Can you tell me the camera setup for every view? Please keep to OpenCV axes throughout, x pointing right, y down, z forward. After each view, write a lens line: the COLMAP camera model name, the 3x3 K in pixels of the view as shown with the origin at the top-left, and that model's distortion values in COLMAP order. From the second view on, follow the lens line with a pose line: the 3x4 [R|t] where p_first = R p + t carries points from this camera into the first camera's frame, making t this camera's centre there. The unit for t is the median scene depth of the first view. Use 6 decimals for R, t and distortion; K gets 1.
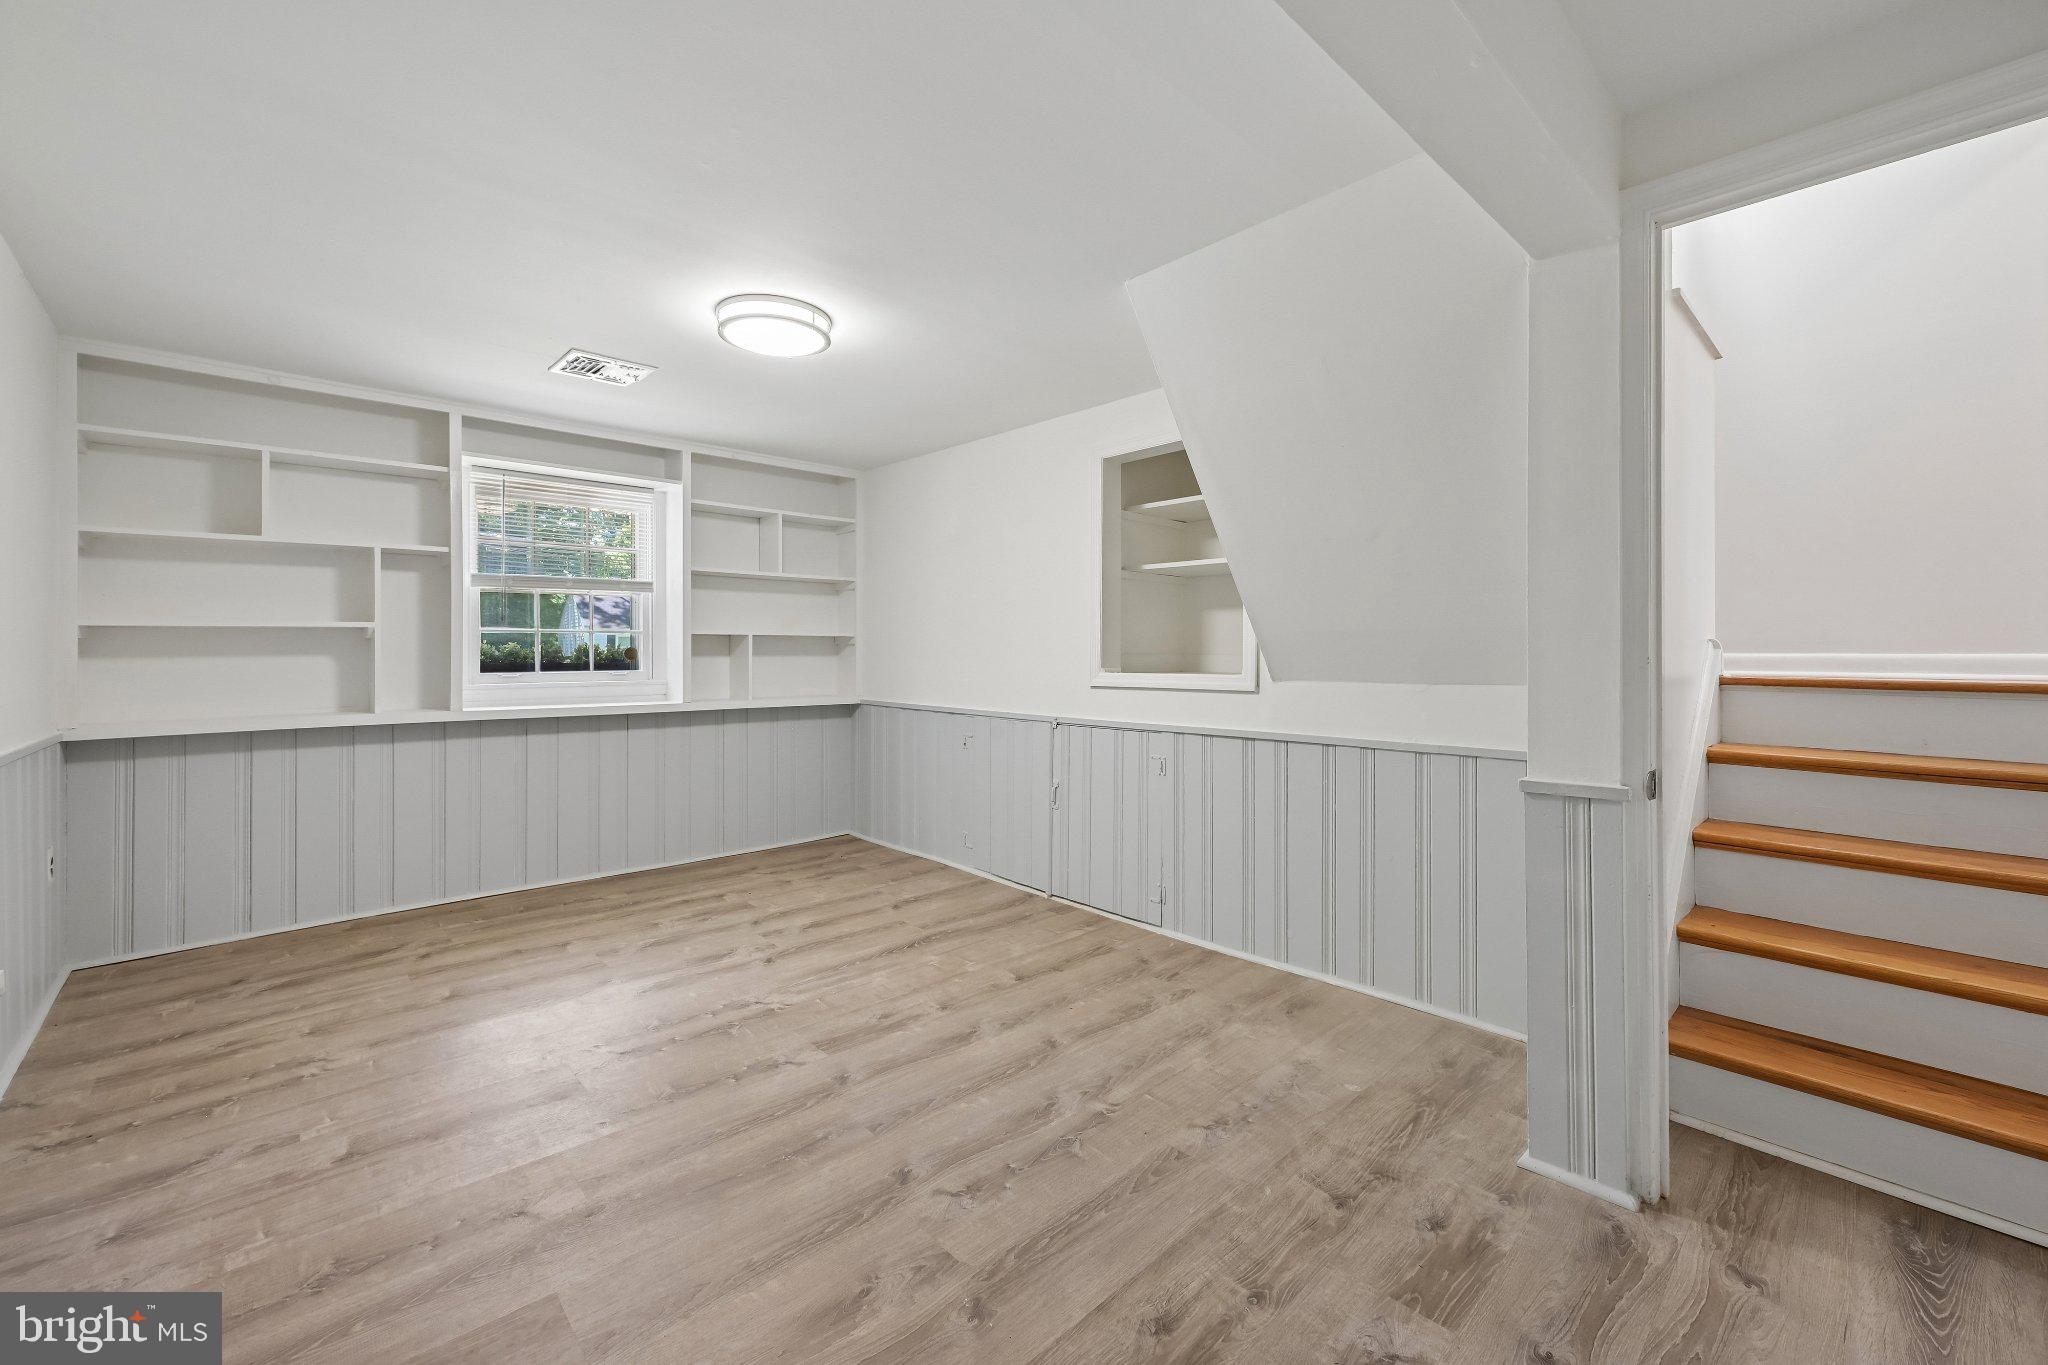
lens RADIAL K [[818.7, 0, 1037.8], [0, 818.7, 649.5], [0, 0, 1]] dist [0.002270, -0.001670]
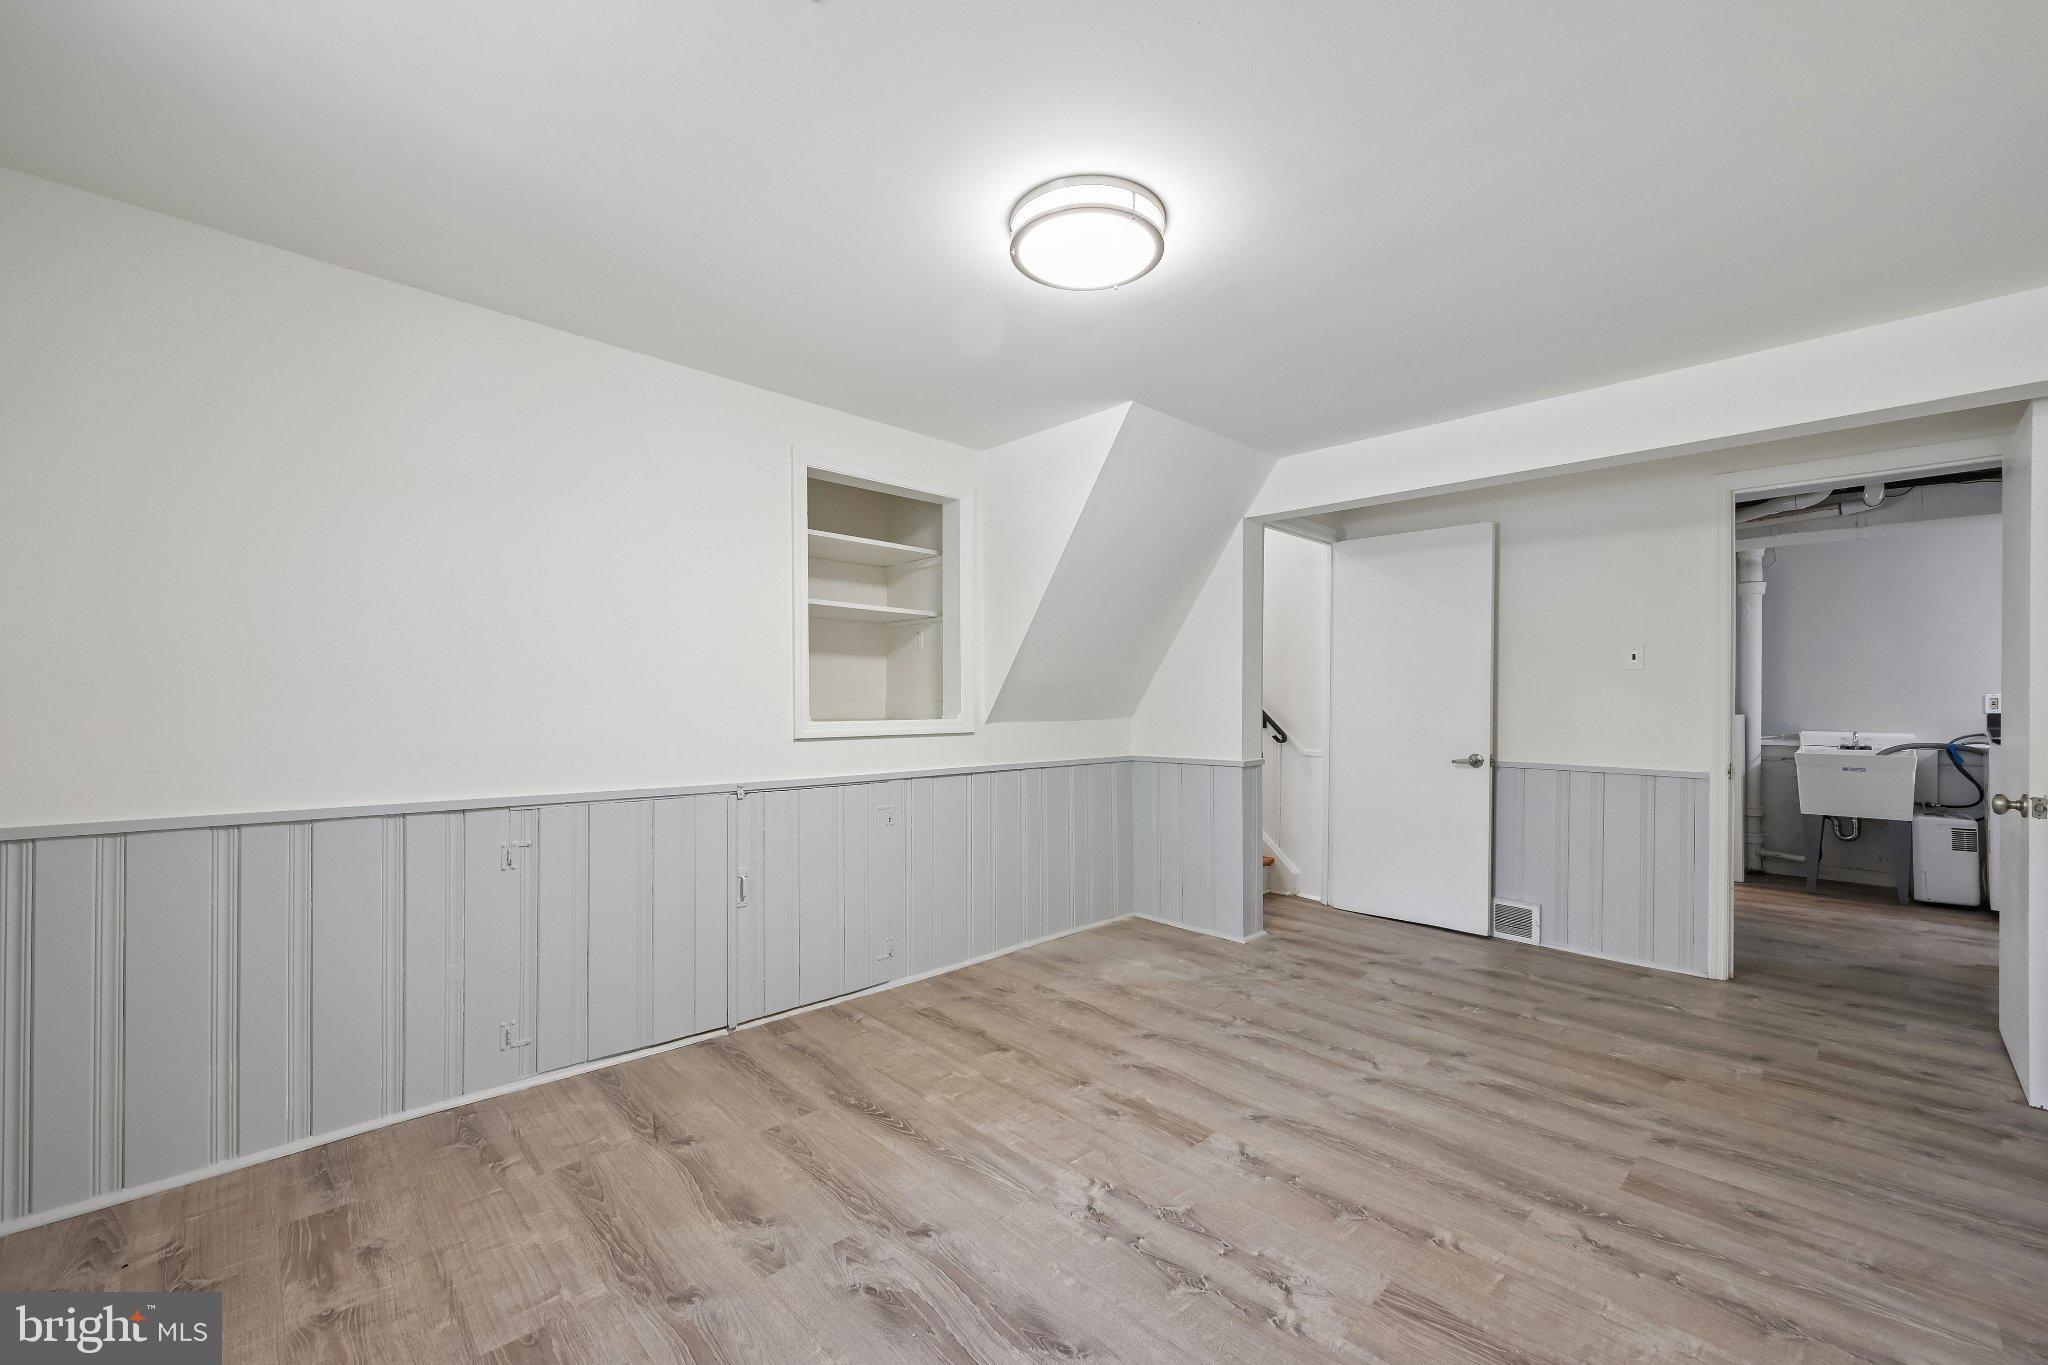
lens RADIAL K [[818.7, 0, 1022.8], [0, 818.7, 694.5], [0, 0, 1]] dist [0.002270, -0.001670]
pose [[0.005142, 0.008335, 0.999952, -1.073207], [-0.008413, 0.999930, -0.008292, 0.007727], [-0.999951, -0.008370, 0.005212, 1.098738]]
